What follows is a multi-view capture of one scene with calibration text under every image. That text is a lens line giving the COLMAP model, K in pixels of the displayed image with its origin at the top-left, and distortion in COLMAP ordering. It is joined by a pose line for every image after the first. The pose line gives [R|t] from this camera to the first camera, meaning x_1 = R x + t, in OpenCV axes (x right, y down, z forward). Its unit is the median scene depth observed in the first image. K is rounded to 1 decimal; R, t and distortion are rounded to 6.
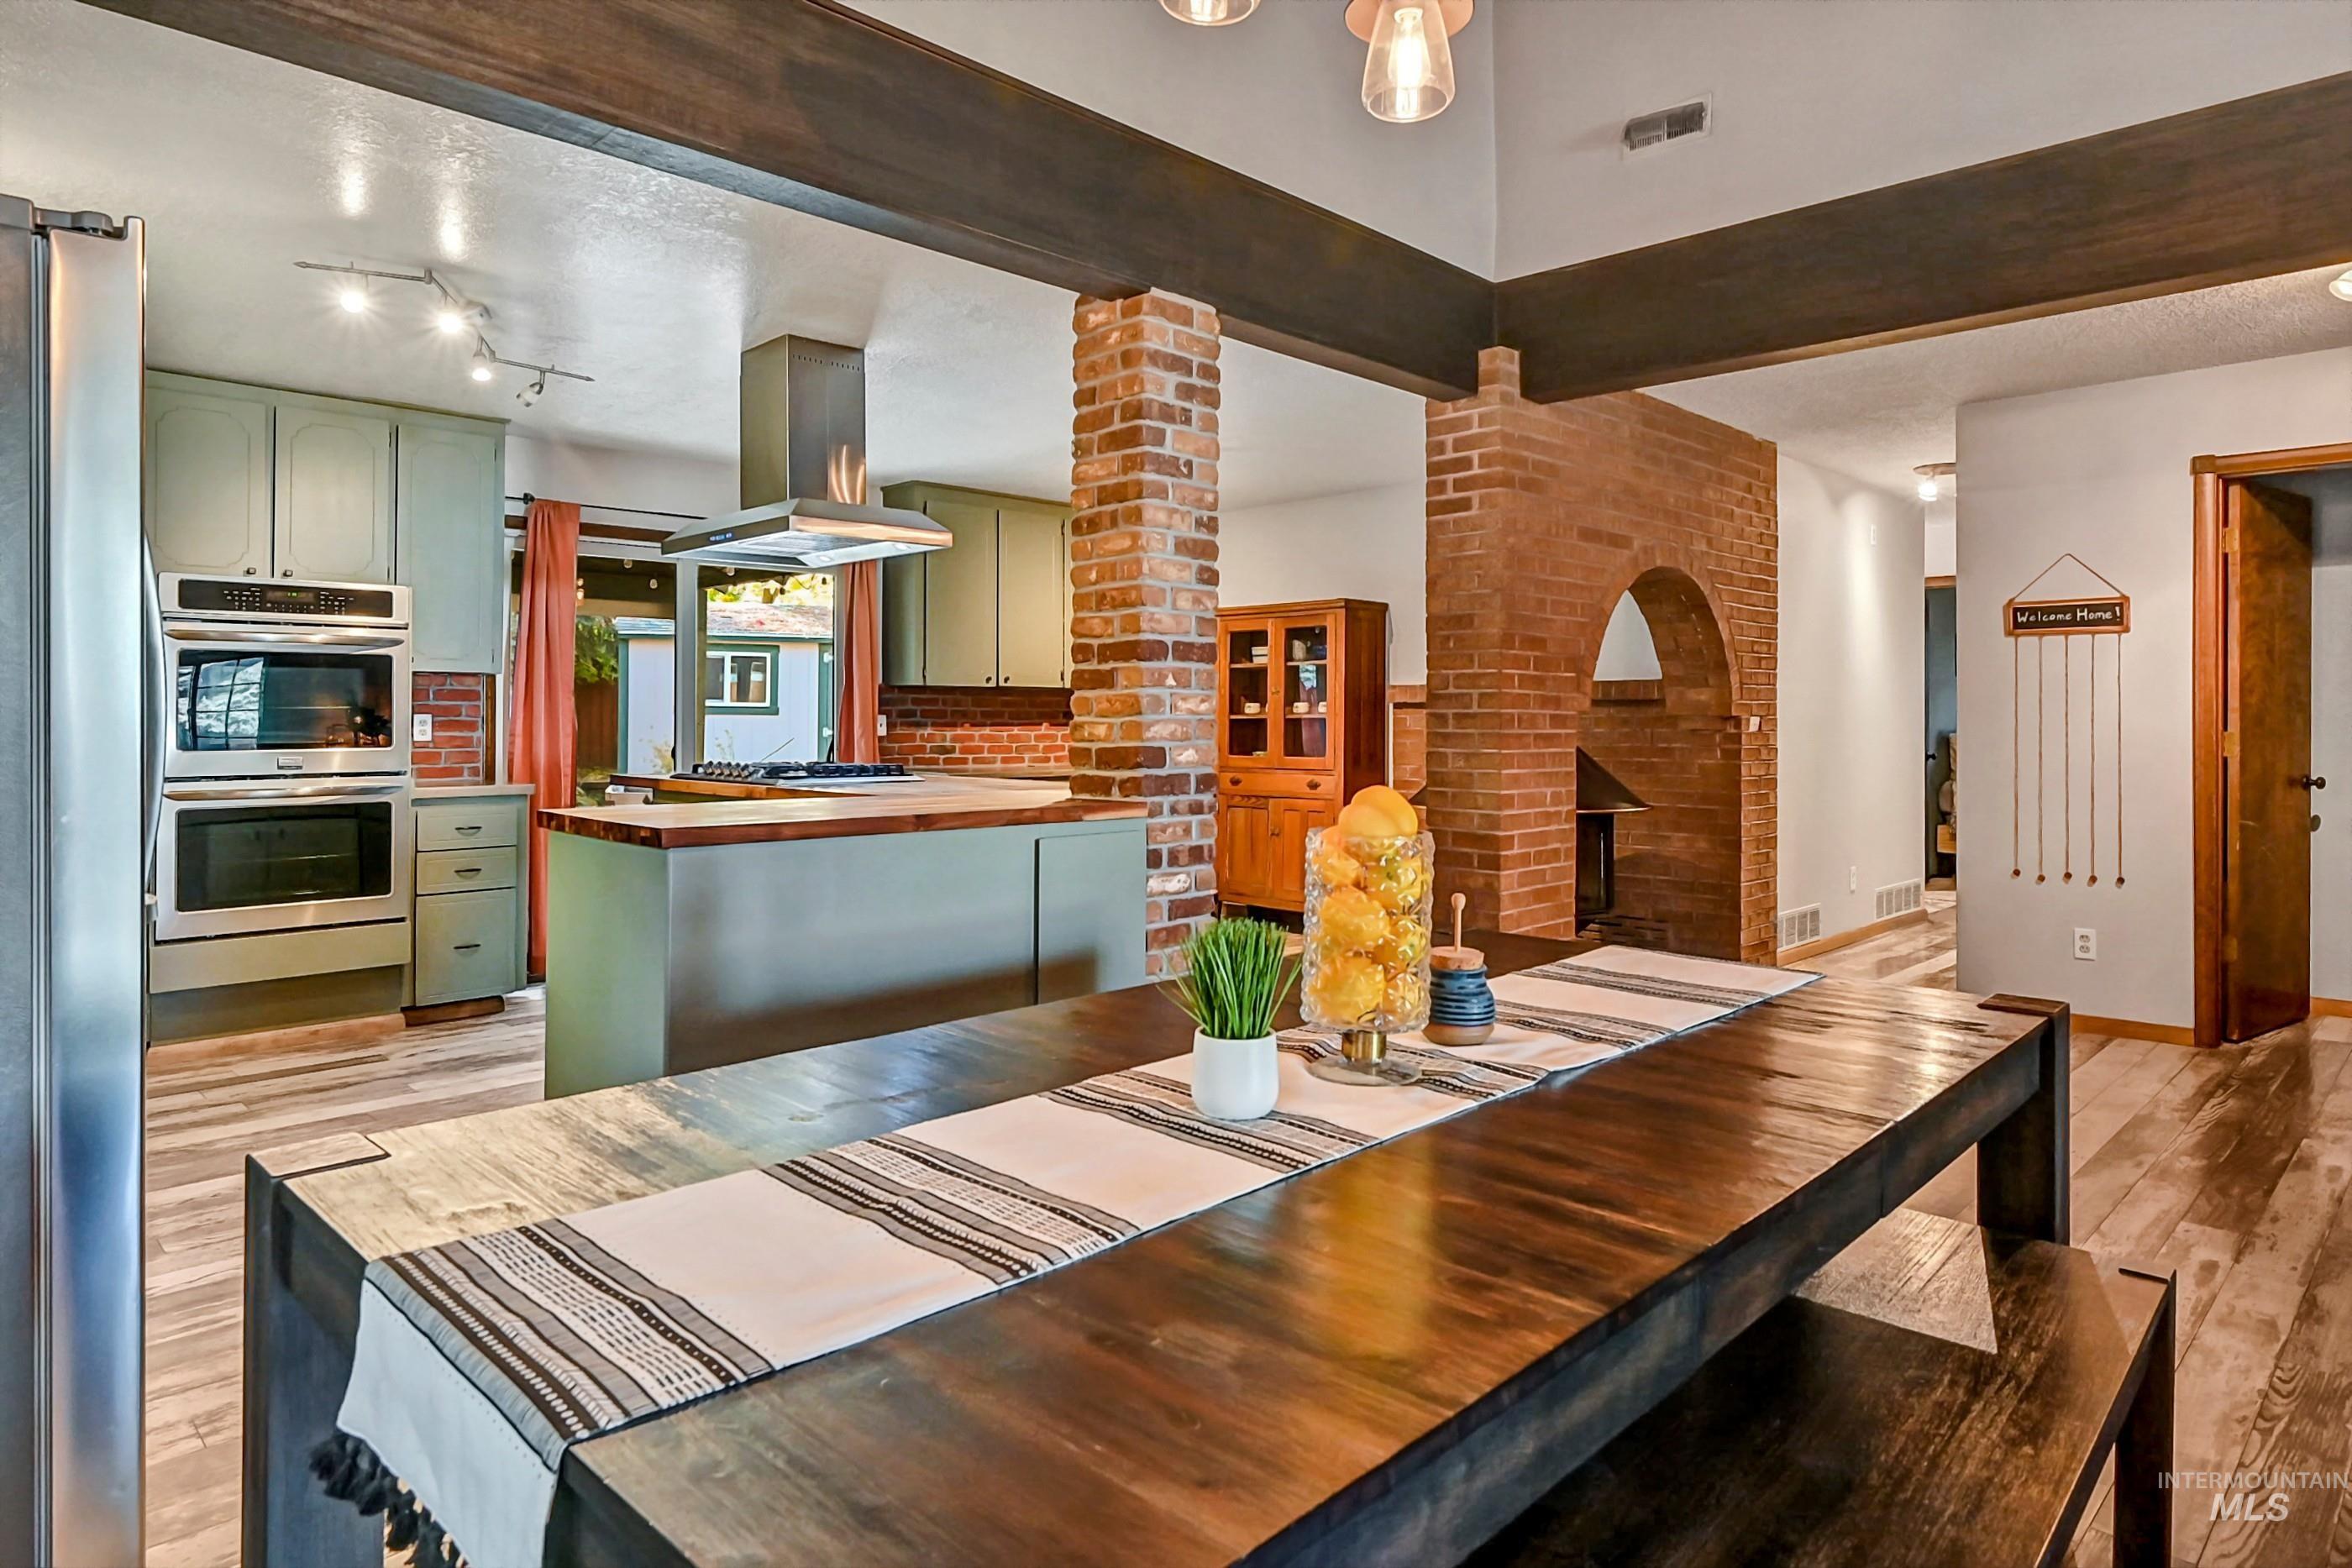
lens RADIAL K [[1351.9, 0, 1171.1], [0, 1351.9, 710.7], [0, 0, 1]] dist [-0.003059, -0.000385]
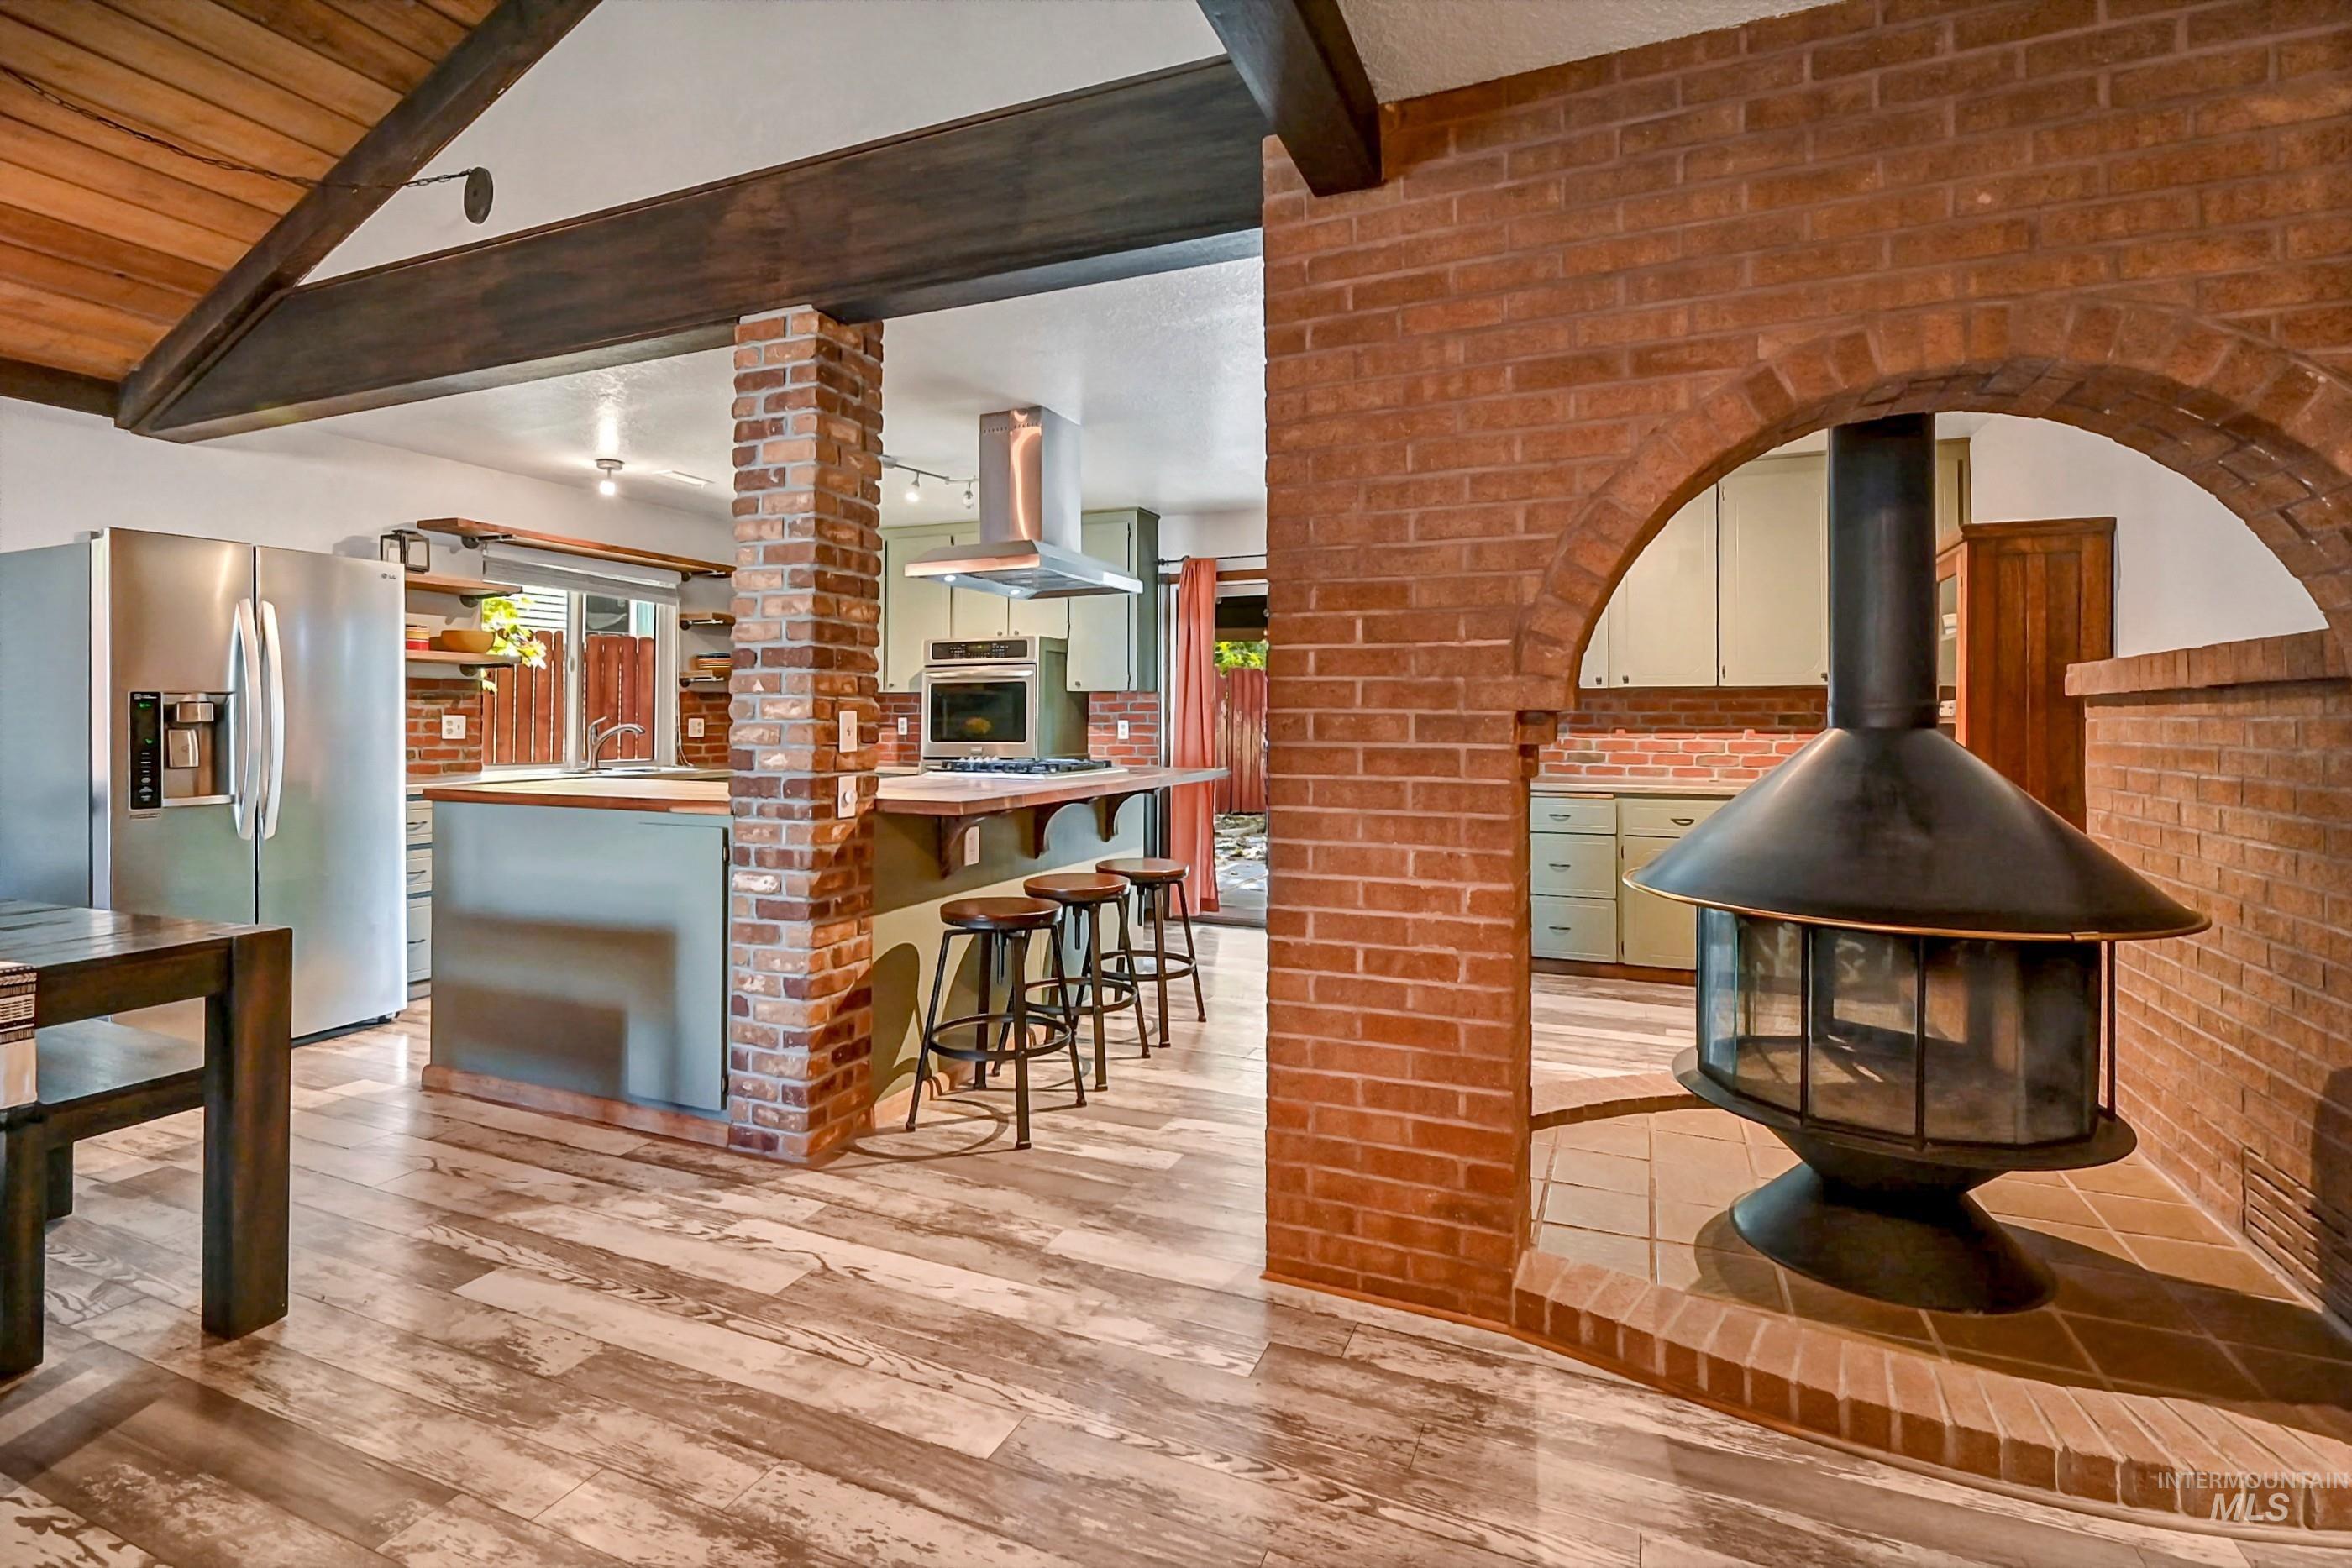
lens RADIAL K [[1105.2, 0, 1175.2], [0, 1105.2, 708.3], [0, 0, 1]] dist [0.001561, -0.000413]
pose [[0.373435, -0.012763, -0.927569, 0.670633], [0.004626, 0.999919, -0.011897, 0.004456], [0.927645, 0.000152, 0.373463, 0.726936]]
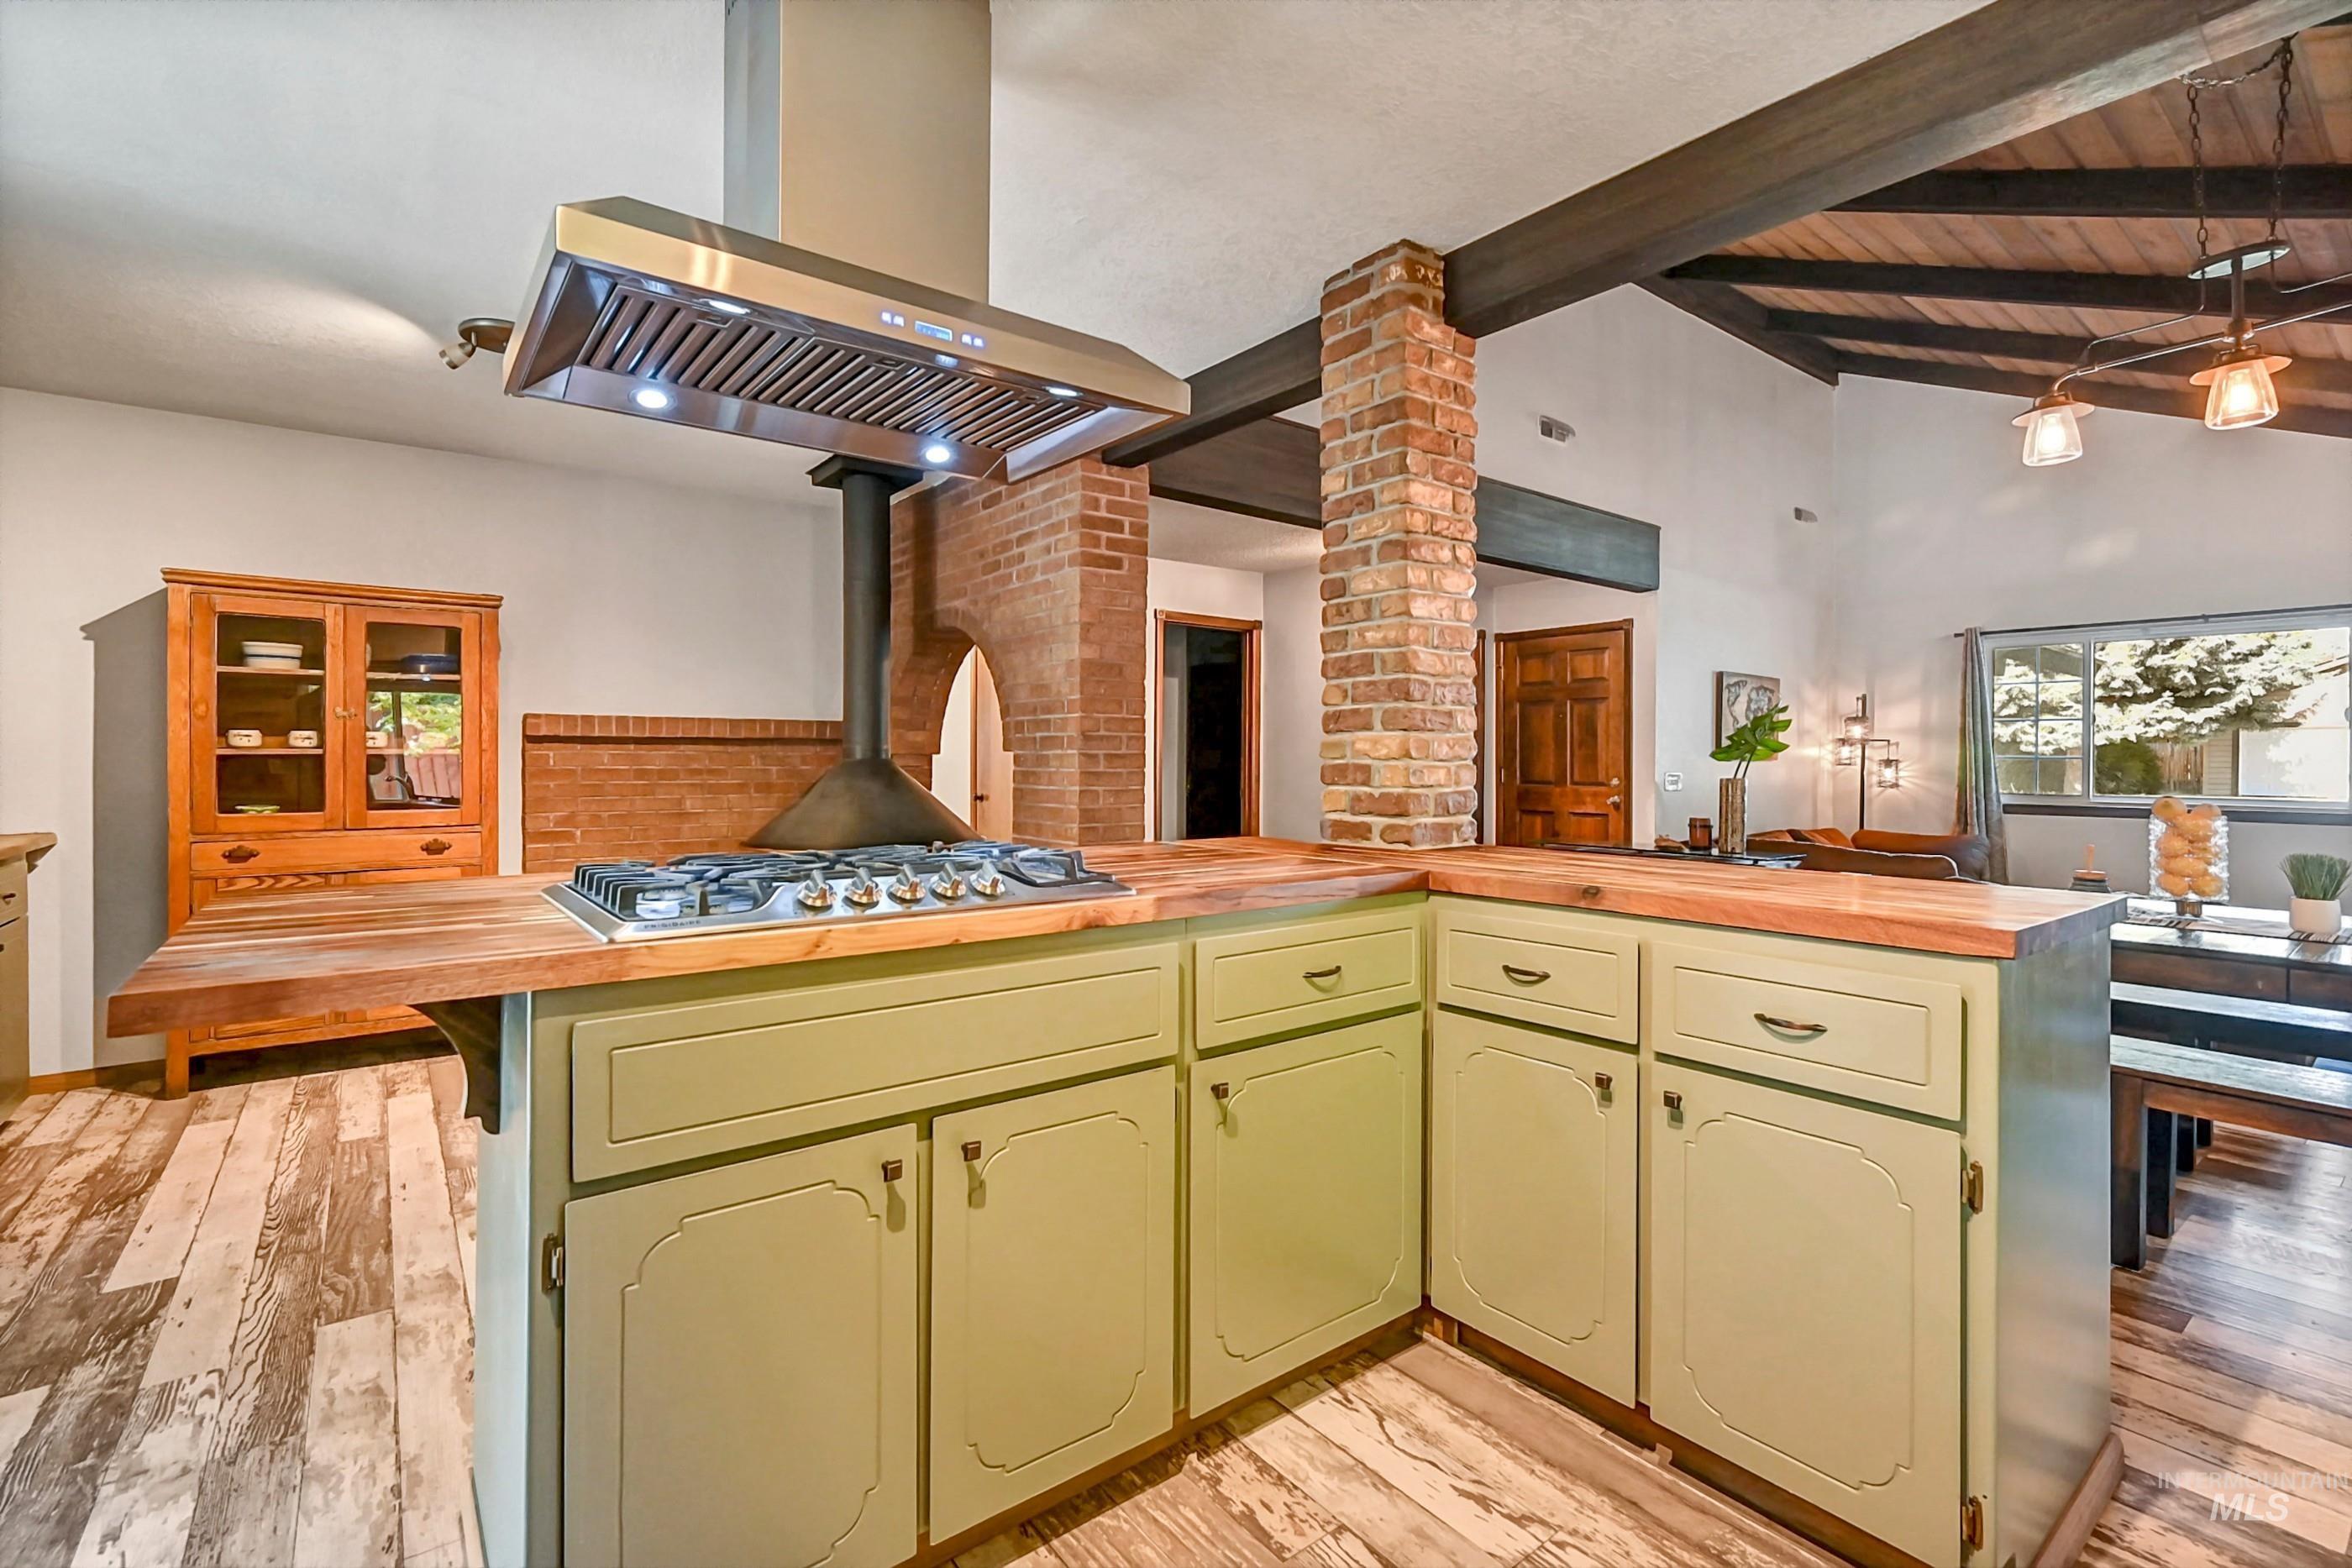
lens RADIAL K [[1043.6, 0, 1175.1], [0, 1043.6, 761.6], [0, 0, 1]] dist [-0.000367, -0.000041]
pose [[0.128800, -0.005316, 0.991656, -0.597074], [-0.010790, 0.999919, 0.006762, 0.001876], [-0.991612, -0.011570, 0.128732, 0.815580]]
